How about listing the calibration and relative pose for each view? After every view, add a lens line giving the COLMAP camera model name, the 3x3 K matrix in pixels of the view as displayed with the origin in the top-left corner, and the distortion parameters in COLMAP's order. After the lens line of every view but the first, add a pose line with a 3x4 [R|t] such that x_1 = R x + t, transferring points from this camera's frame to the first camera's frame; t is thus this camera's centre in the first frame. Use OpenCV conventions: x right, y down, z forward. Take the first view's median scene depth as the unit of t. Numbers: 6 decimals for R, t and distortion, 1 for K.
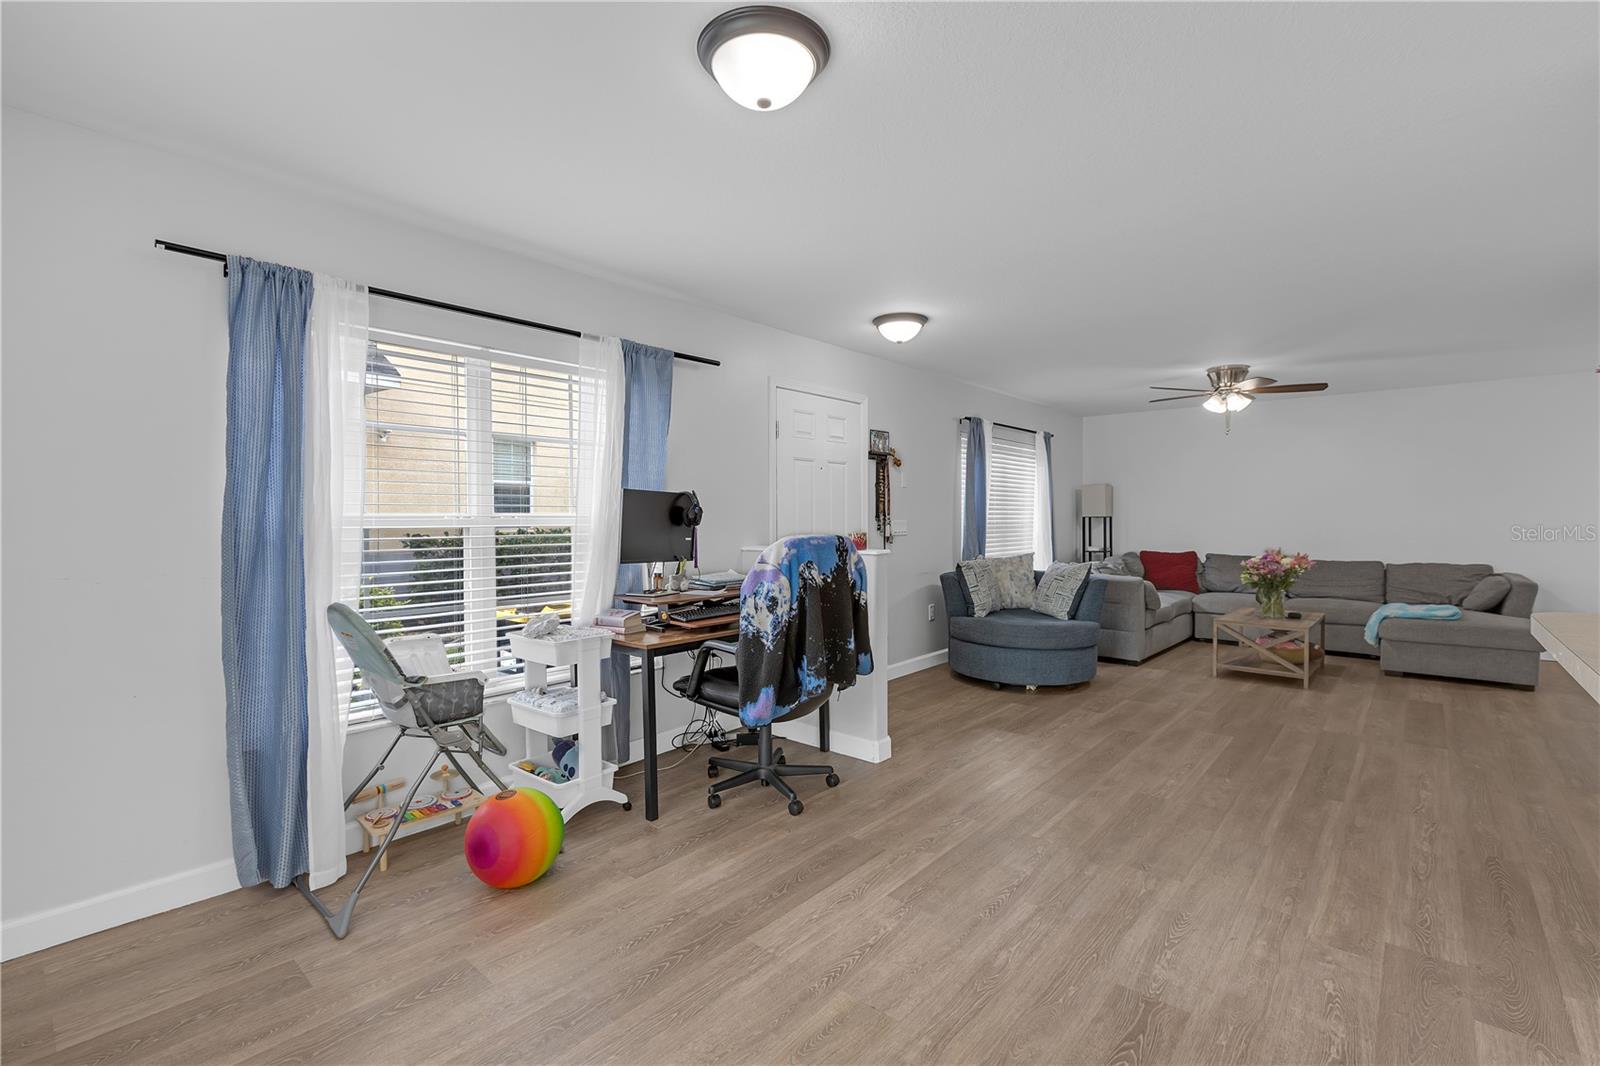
lens RADIAL K [[705.9, 0, 821.1], [0, 705.9, 525.1], [0, 0, 1]] dist [0.000030, -0.000211]
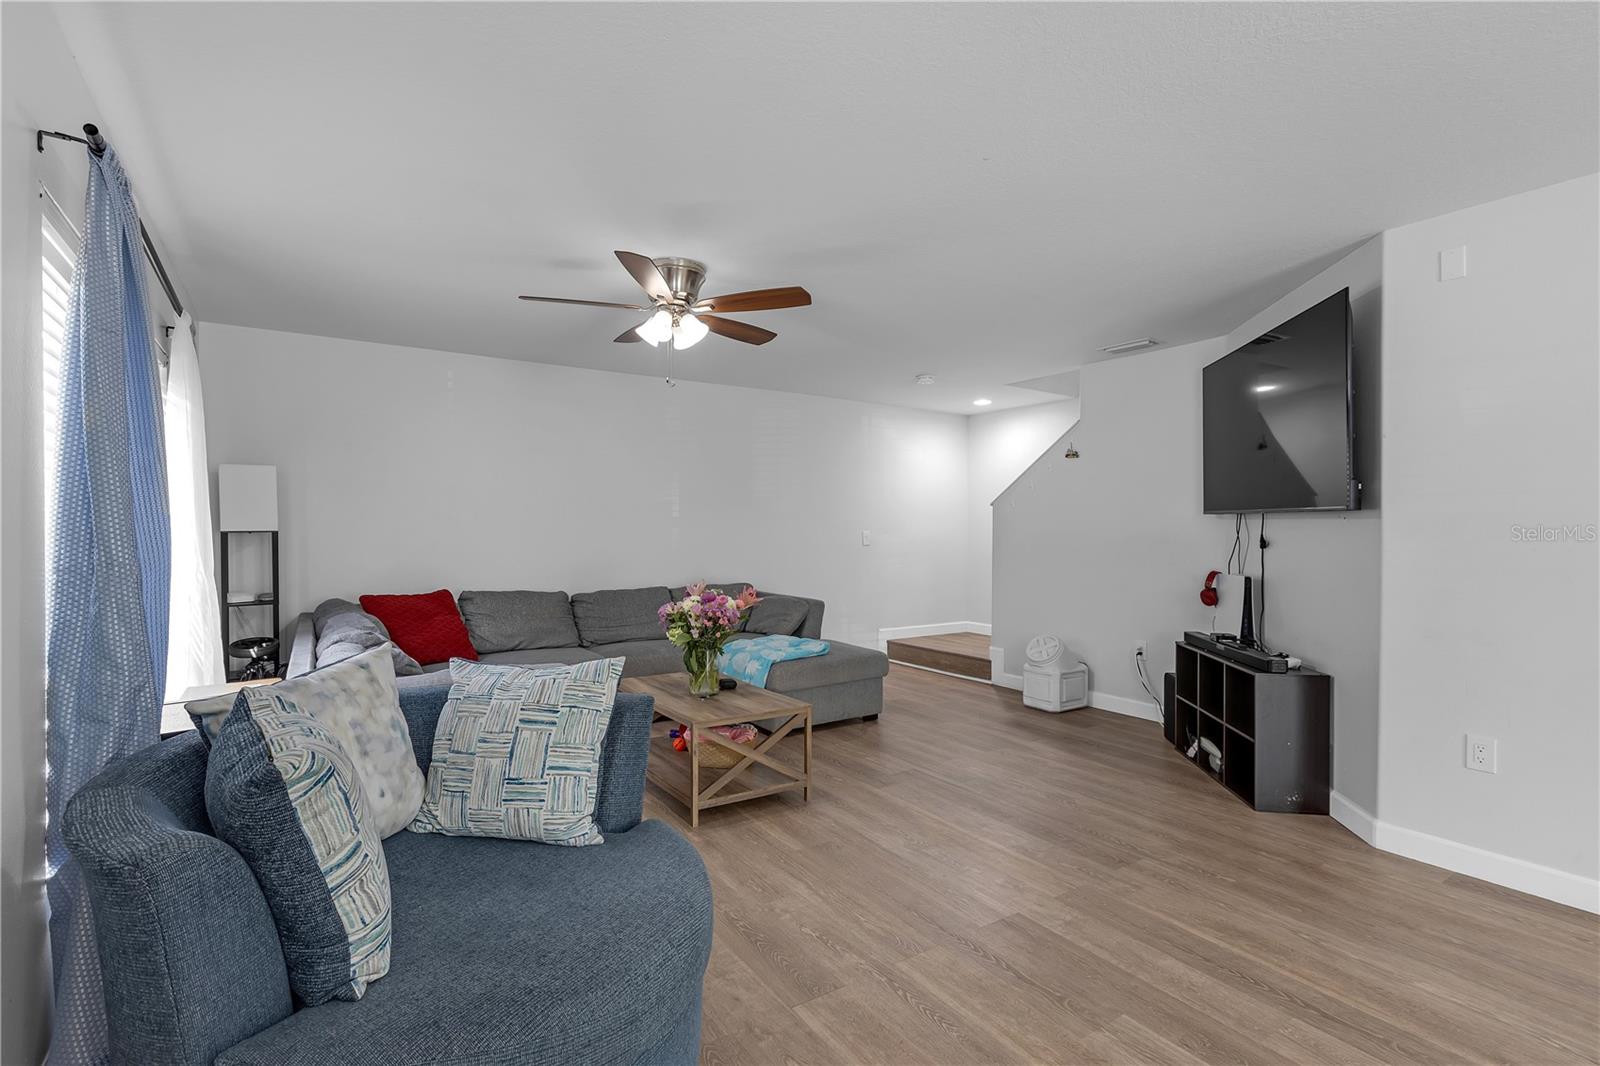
lens RADIAL K [[726.0, 0, 753.0], [0, 726.0, 534.3], [0, 0, 1]] dist [-0.003089, -0.000228]
pose [[0.314317, -0.005035, 0.949305, 0.053666], [0.013661, 0.999906, 0.000780, -0.010396], [-0.949220, 0.012723, 0.314356, 0.844091]]
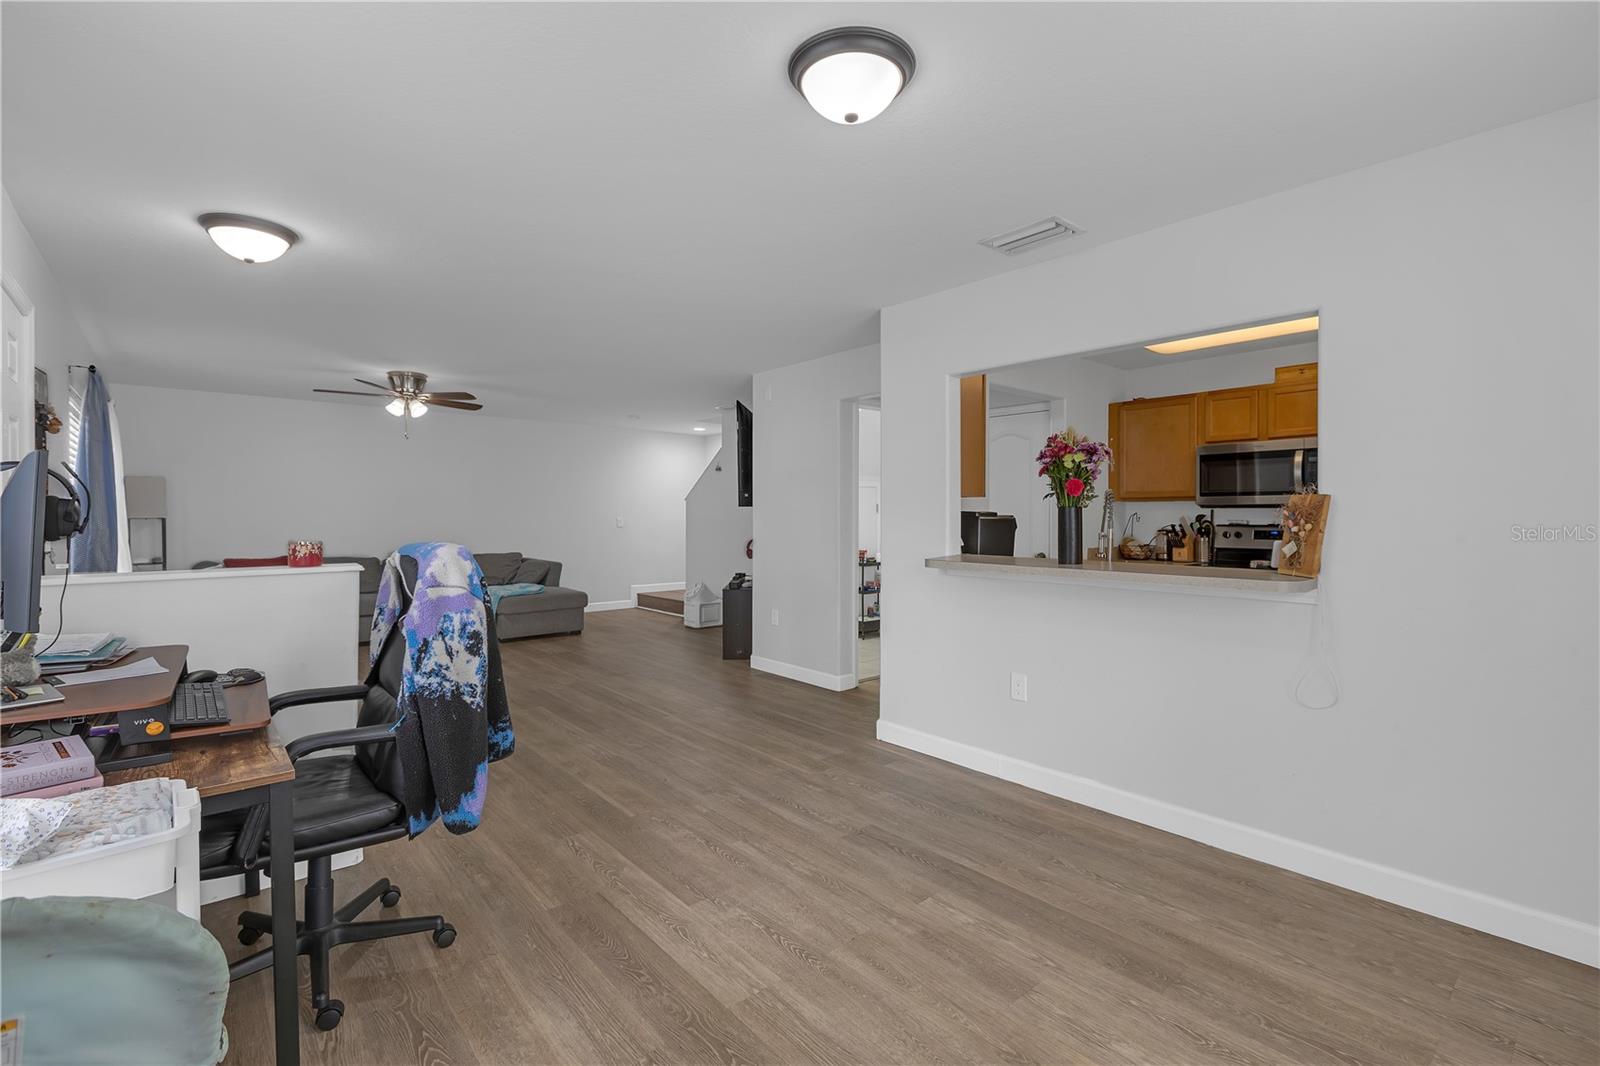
lens RADIAL K [[706.5, 0, 772.9], [0, 706.5, 516.1], [0, 0, 1]] dist [0.010951, 0.000192]
pose [[0.188066, 0.000209, 0.982156, -0.380653], [0.014608, 0.999889, -0.003010, -0.003505], [-0.982048, 0.014914, 0.188042, 0.312302]]
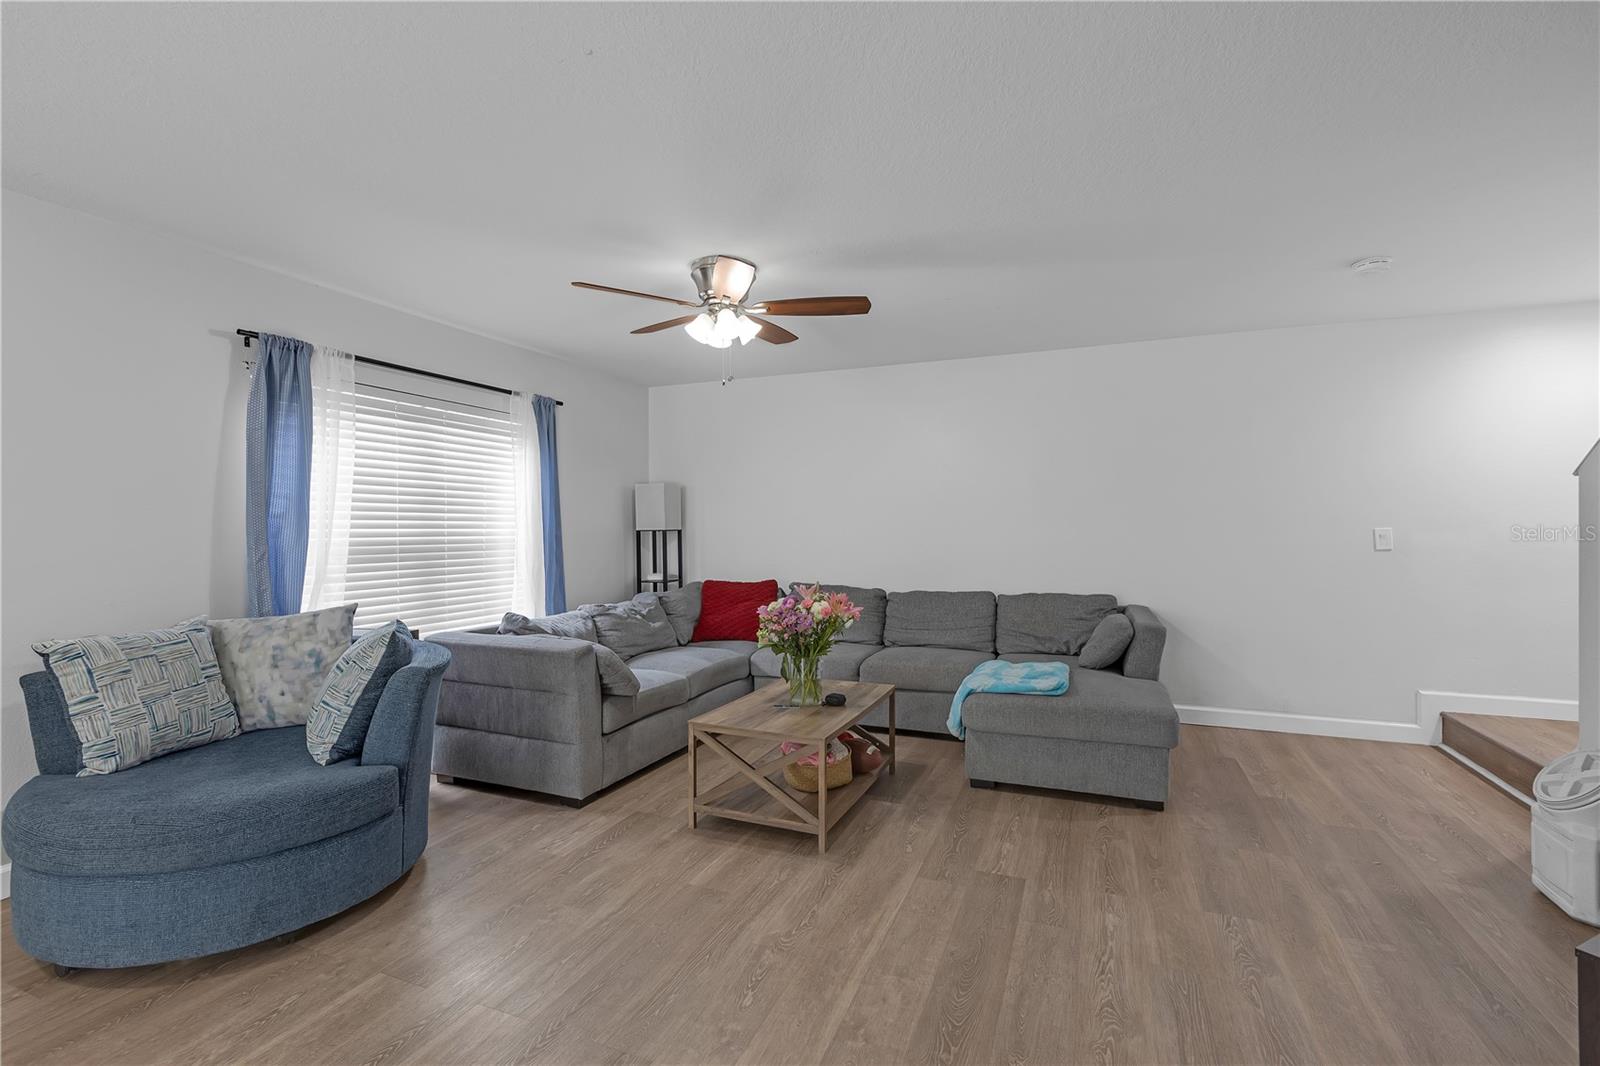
lens RADIAL K [[711.3, 0, 795.1], [0, 711.3, 529.9], [0, 0, 1]] dist [-0.002641, -0.000369]
pose [[0.952818, -0.004769, 0.303503, 0.511370], [0.009039, 0.999879, -0.012667, -0.004757], [-0.303406, 0.014813, 0.952746, 0.497703]]
